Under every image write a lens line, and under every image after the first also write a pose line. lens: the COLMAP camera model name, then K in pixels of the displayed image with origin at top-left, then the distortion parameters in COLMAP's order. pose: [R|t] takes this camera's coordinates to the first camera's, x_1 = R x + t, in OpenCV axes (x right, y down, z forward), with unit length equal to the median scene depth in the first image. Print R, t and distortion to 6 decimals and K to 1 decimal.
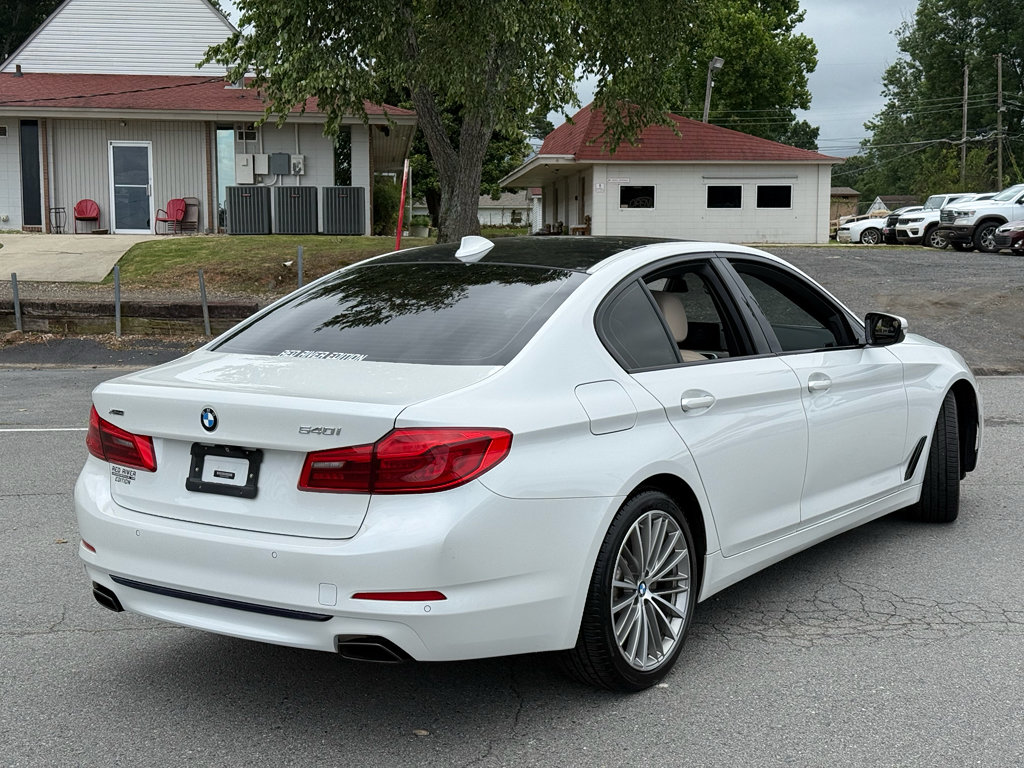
lens RADIAL K [[1443.9, 0, 517.1], [0, 1443.9, 387.7], [0, 0, 1]] dist [0.155211, -0.201520]
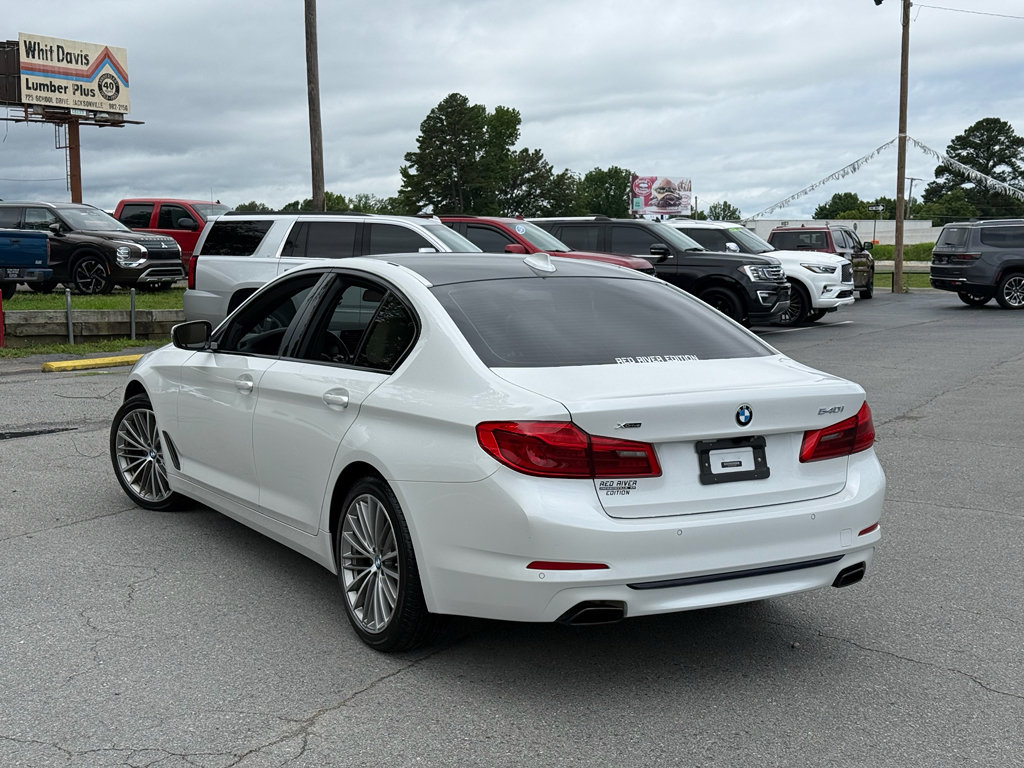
lens RADIAL K [[1443.9, 0, 517.1], [0, 1443.9, 387.7], [0, 0, 1]] dist [0.155211, -0.201520]
pose [[0.409781, -0.082721, 0.908425, -0.239339], [0.089036, 0.994752, 0.050419, -0.013280], [-0.907828, 0.060221, 0.414995, 0.124997]]
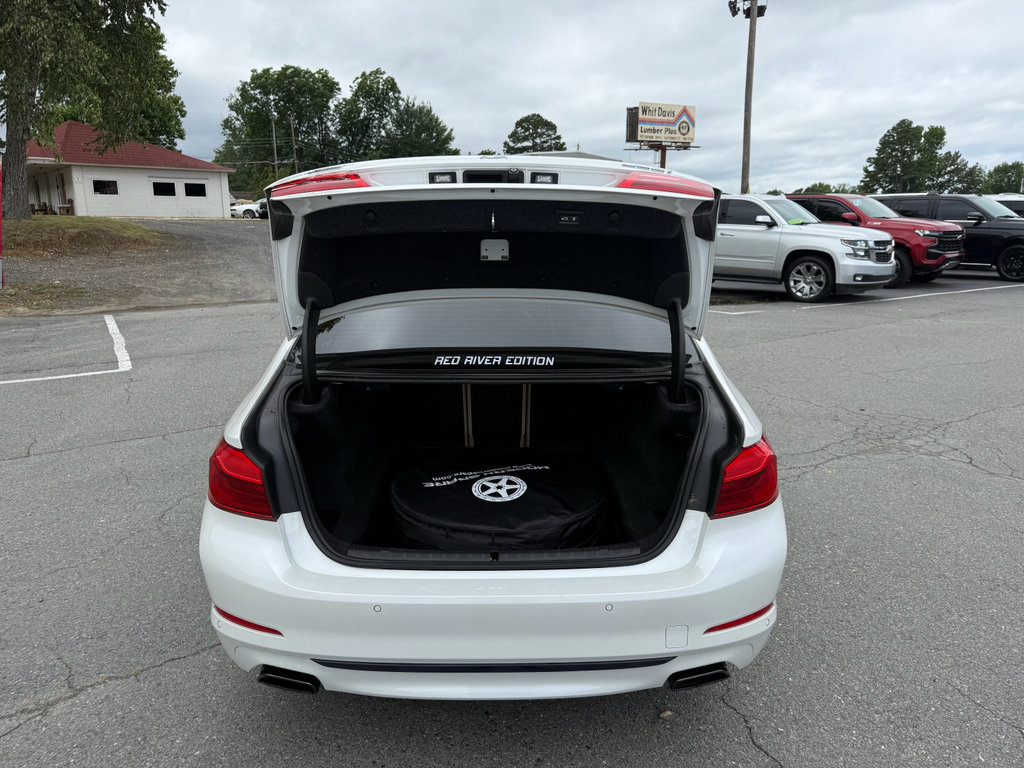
lens RADIAL K [[731.1, 0, 509.4], [0, 731.1, 387.7], [0, 0, 1]] dist [0.035602, -0.037775]
pose [[0.812054, -0.128834, 0.569183, -0.078666], [0.054659, 0.987831, 0.145612, -0.014406], [-0.581016, -0.087134, 0.809214, 0.120953]]
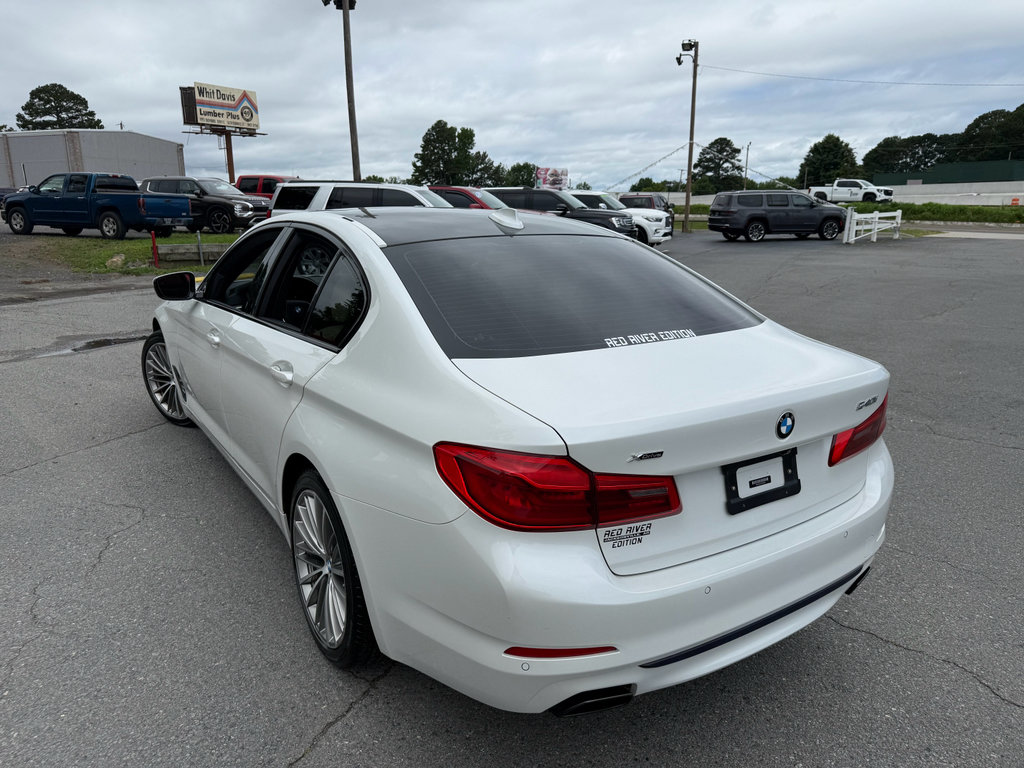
lens RADIAL K [[731.1, 0, 509.4], [0, 731.1, 387.7], [0, 0, 1]] dist [0.035602, -0.037775]
pose [[0.367614, -0.217362, 0.904220, -0.121022], [0.087868, 0.976071, 0.198911, -0.018568], [-0.925818, 0.006330, 0.377917, 0.179248]]
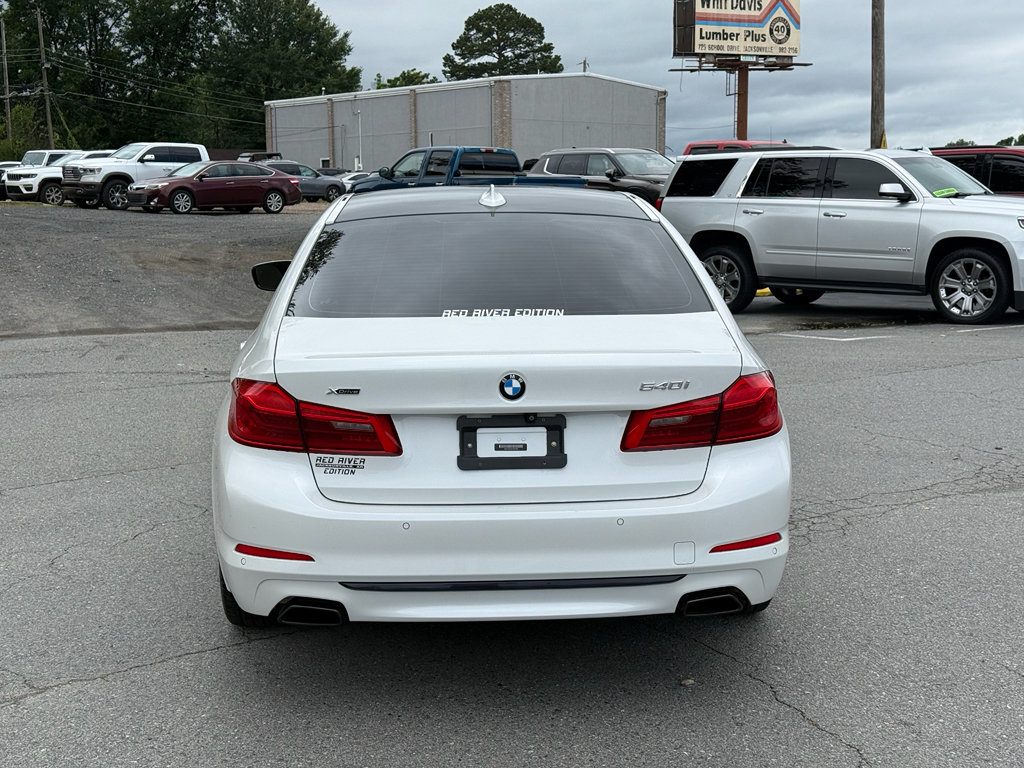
lens RADIAL K [[1443.9, 0, 517.1], [0, 1443.9, 387.7], [0, 0, 1]] dist [0.155211, -0.201520]
pose [[0.786226, -0.083150, 0.612319, -0.138044], [0.065978, 0.996537, 0.050608, -0.004161], [-0.614407, 0.000611, 0.788989, 0.052528]]
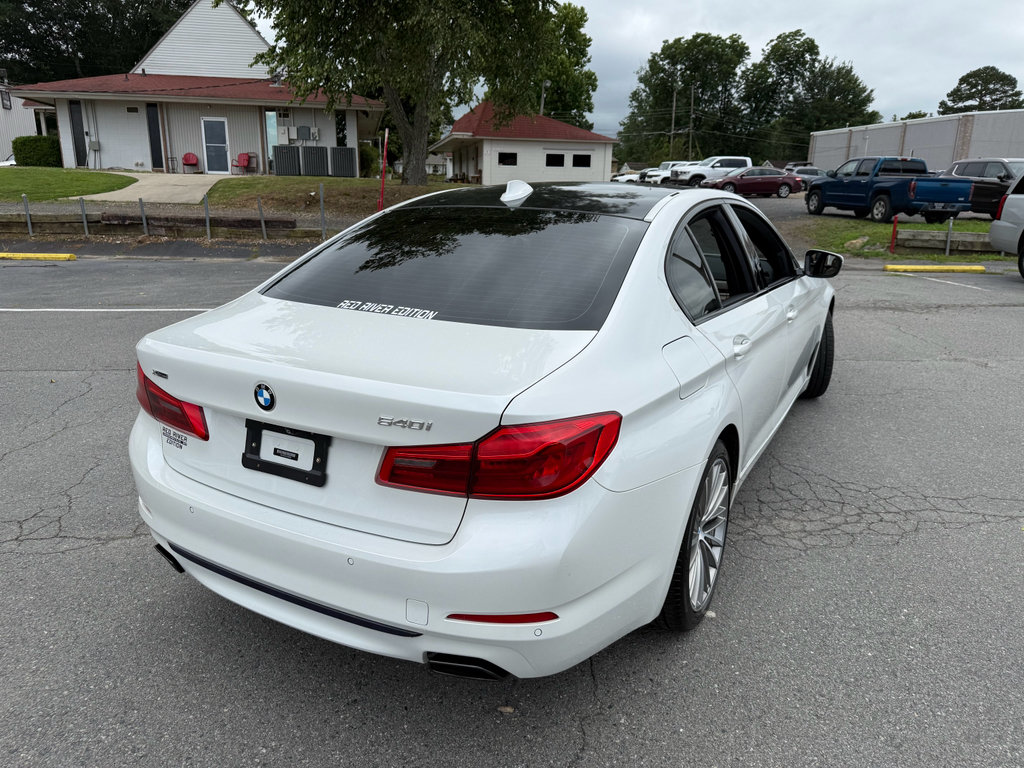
lens RADIAL K [[731.1, 0, 509.4], [0, 731.1, 387.7], [0, 0, 1]] dist [0.035602, -0.037775]
pose [[0.994565, -0.009595, 0.103675, -0.020664], [-0.008201, 0.985432, 0.169873, -0.010492], [-0.103795, -0.169800, 0.979997, 0.102480]]
